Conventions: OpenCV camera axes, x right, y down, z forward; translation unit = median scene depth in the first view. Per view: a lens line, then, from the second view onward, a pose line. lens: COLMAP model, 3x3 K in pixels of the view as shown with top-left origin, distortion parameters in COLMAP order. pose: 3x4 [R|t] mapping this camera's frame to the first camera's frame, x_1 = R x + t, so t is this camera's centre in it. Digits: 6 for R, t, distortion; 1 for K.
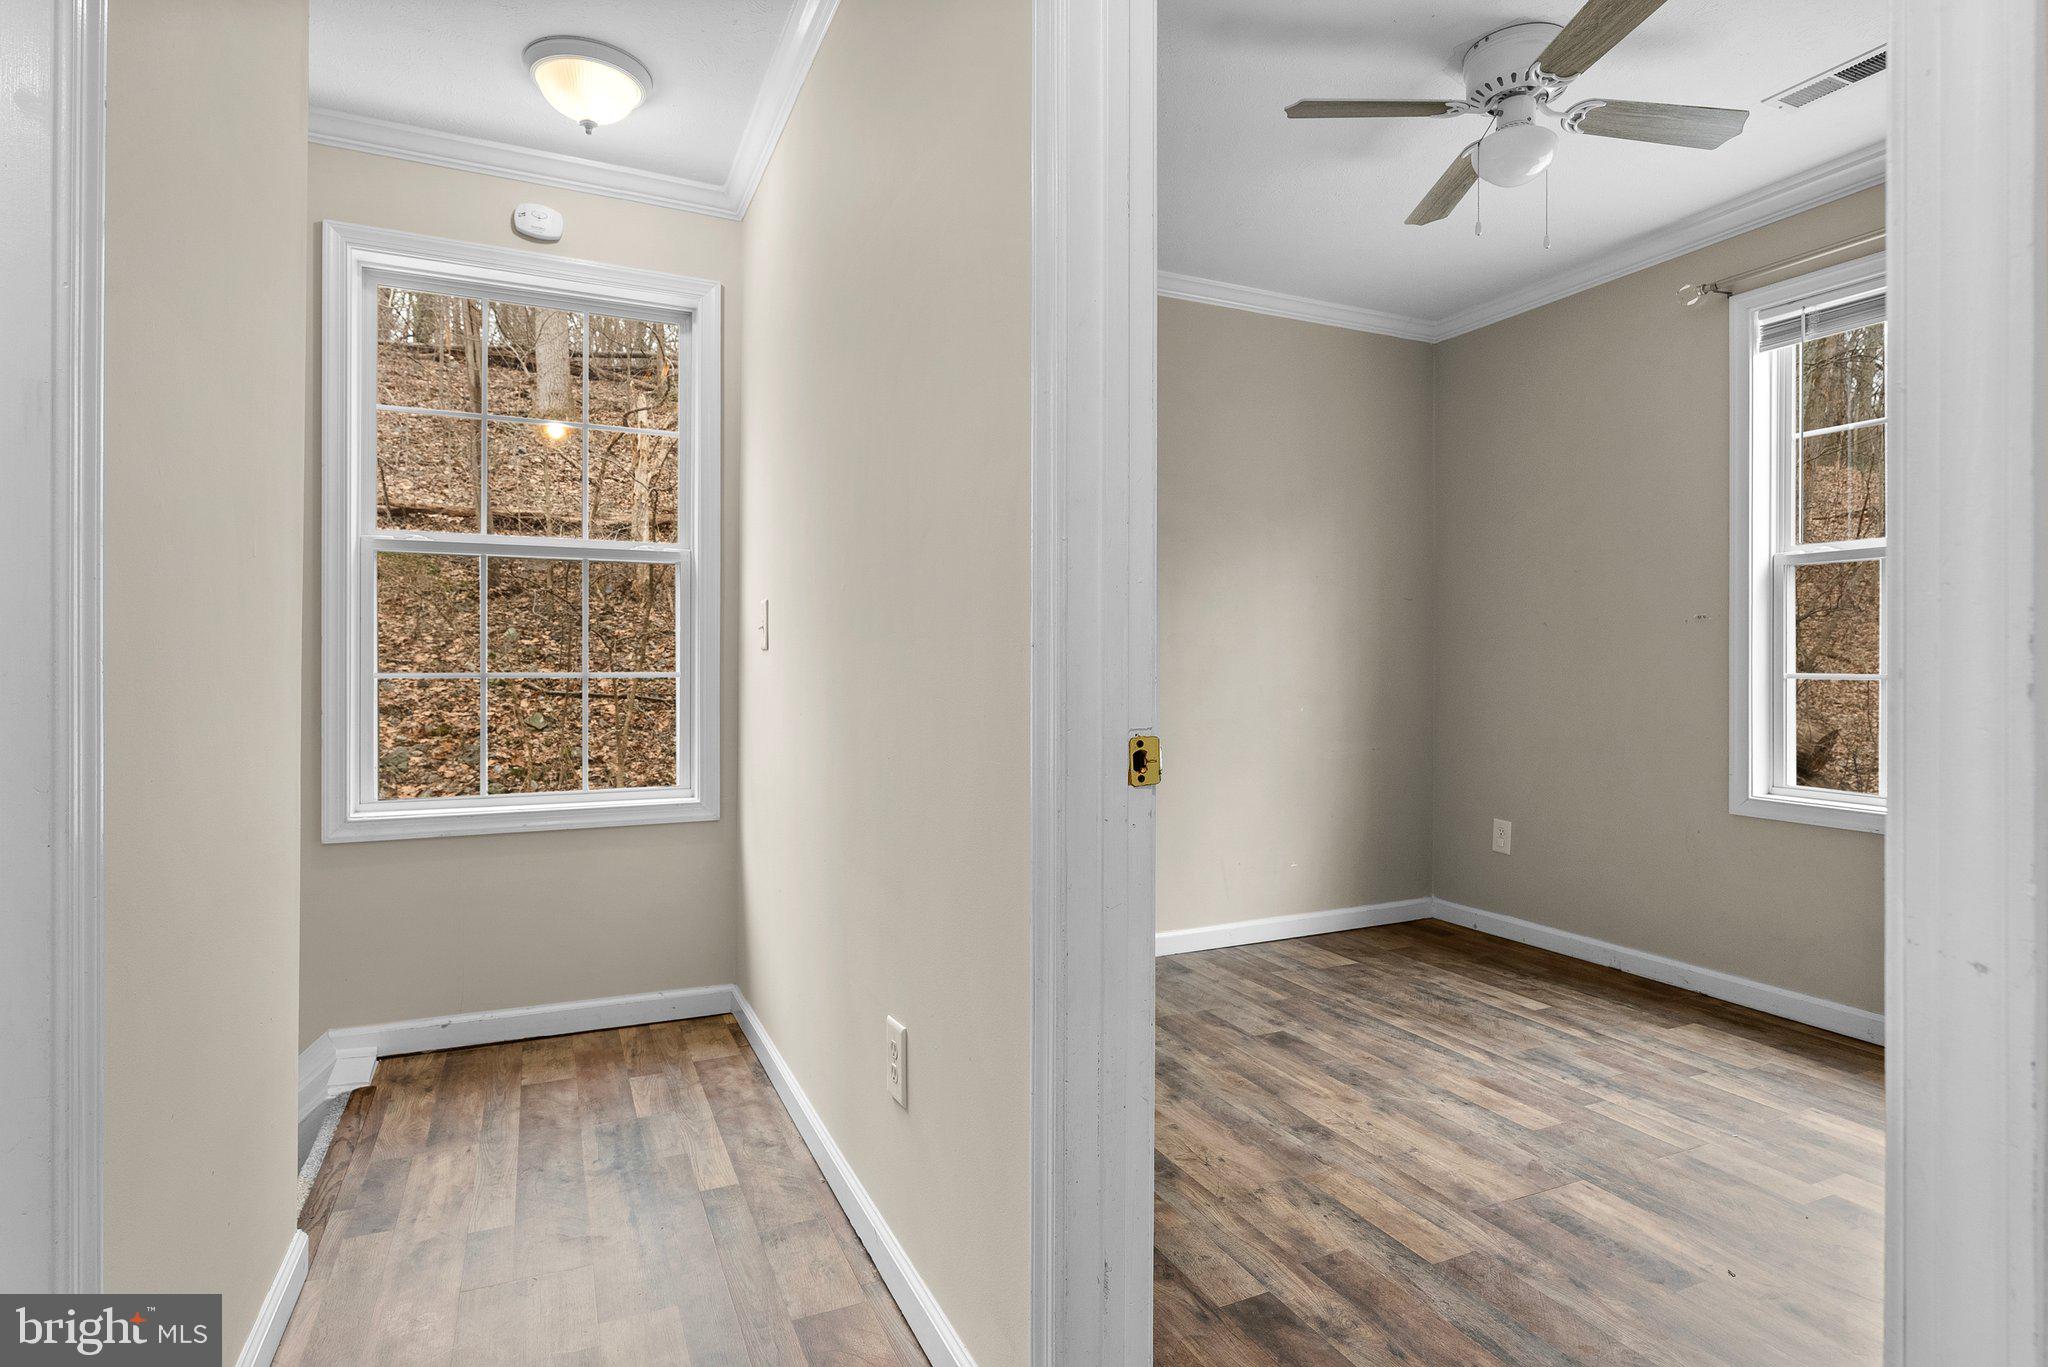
lens RADIAL K [[1065.4, 0, 1035.4], [0, 1065.4, 671.0], [0, 0, 1]] dist [-0.004764, -0.000274]
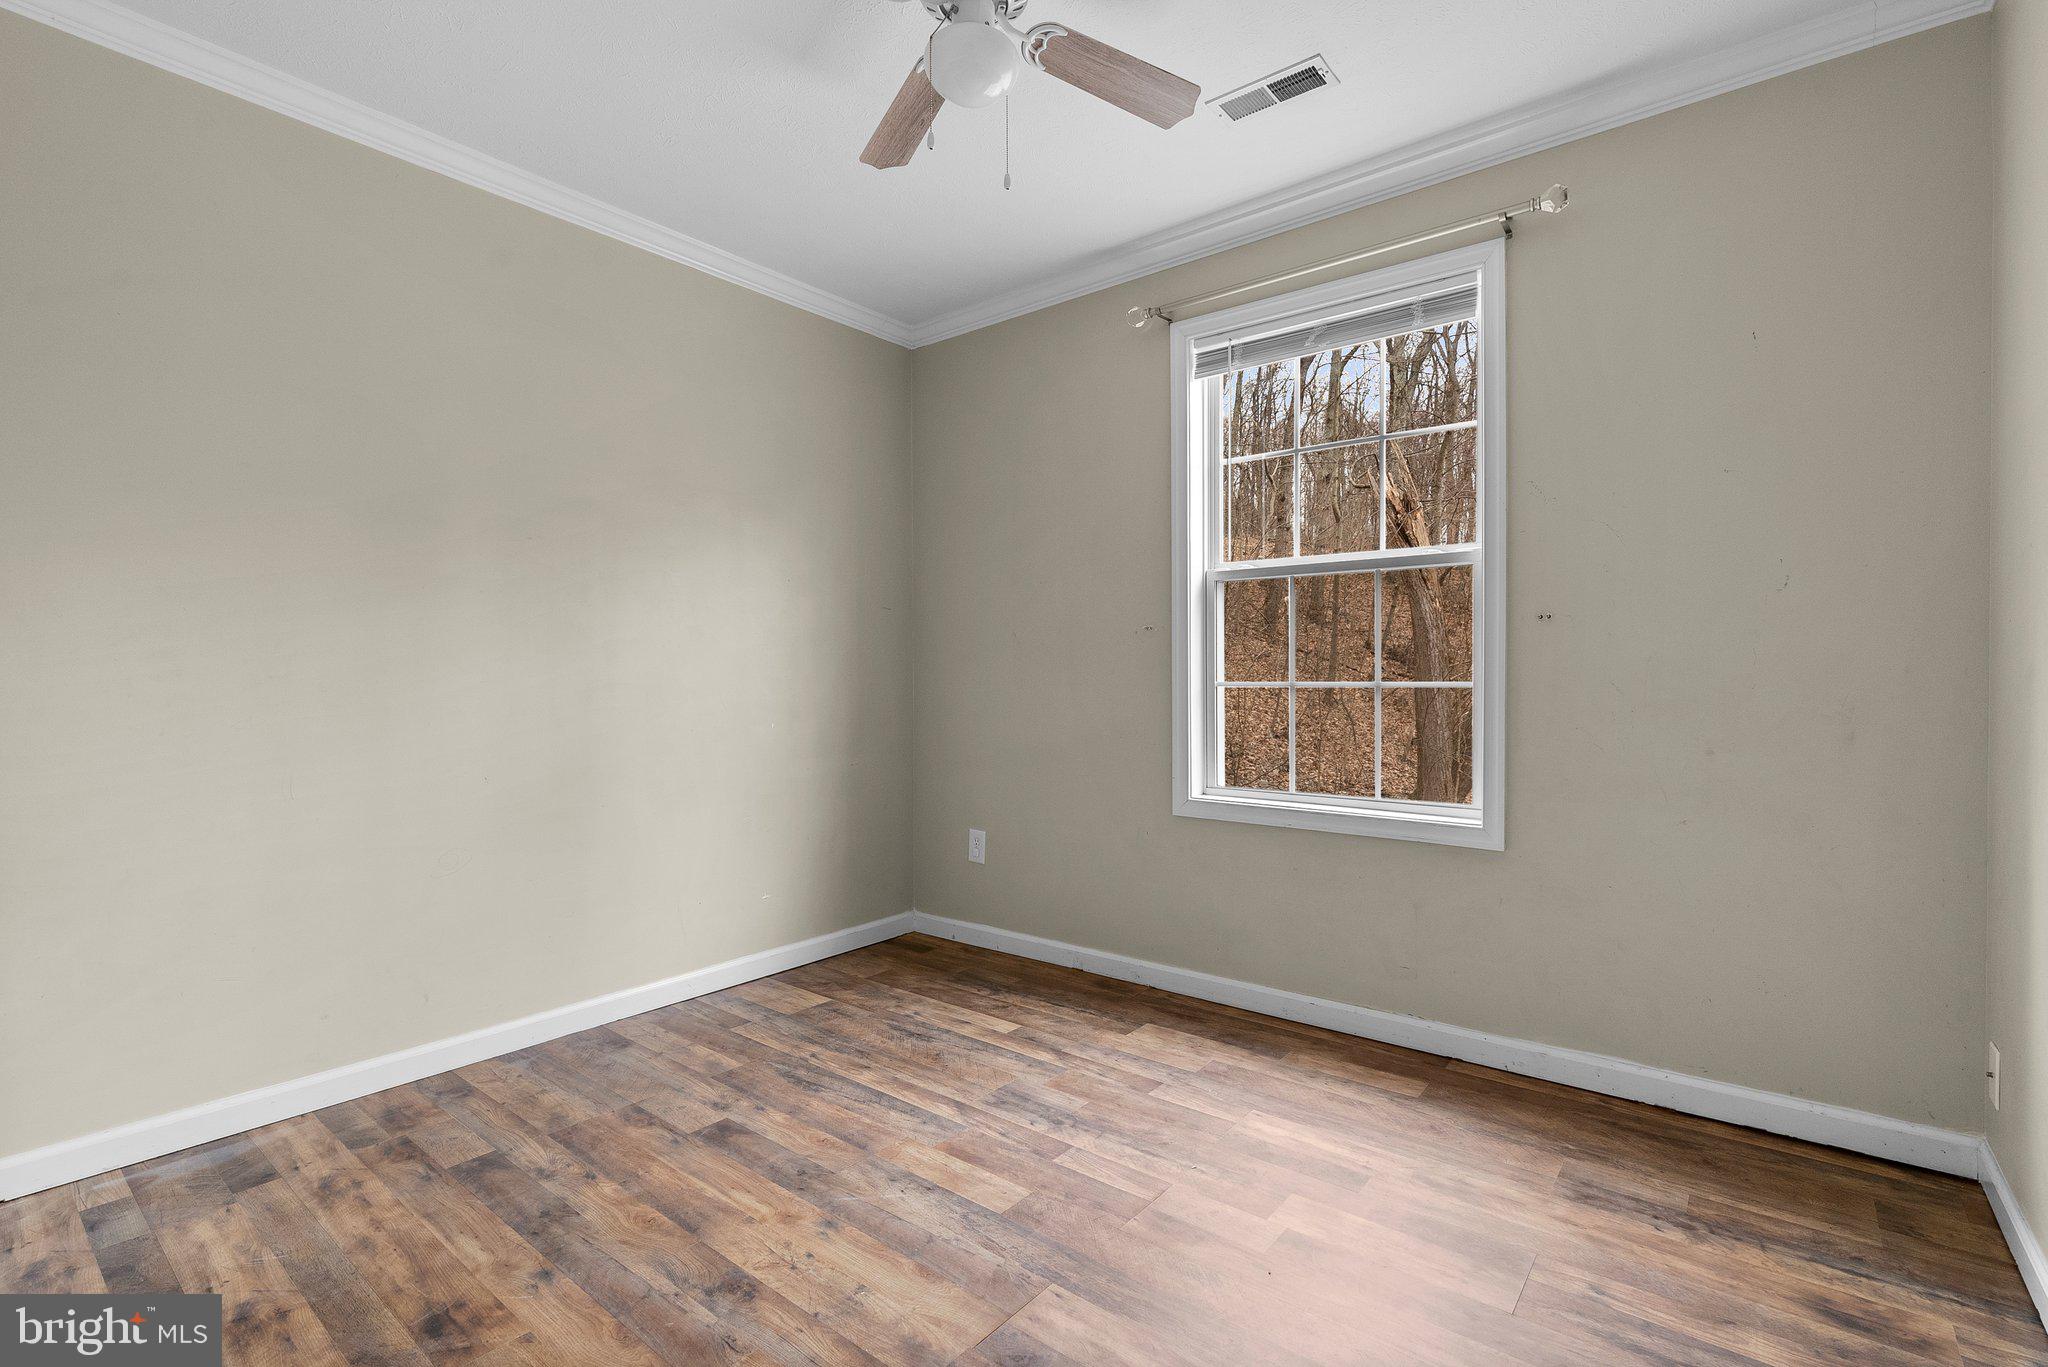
lens RADIAL K [[947.0, 0, 1028.6], [0, 947.0, 689.7], [0, 0, 1]] dist [-0.001575, 0.000491]
pose [[0.898565, -0.009364, 0.438741, 0.123175], [0.006700, 0.999949, 0.007621, 0.002043], [-0.438790, -0.003908, 0.898581, 0.237882]]
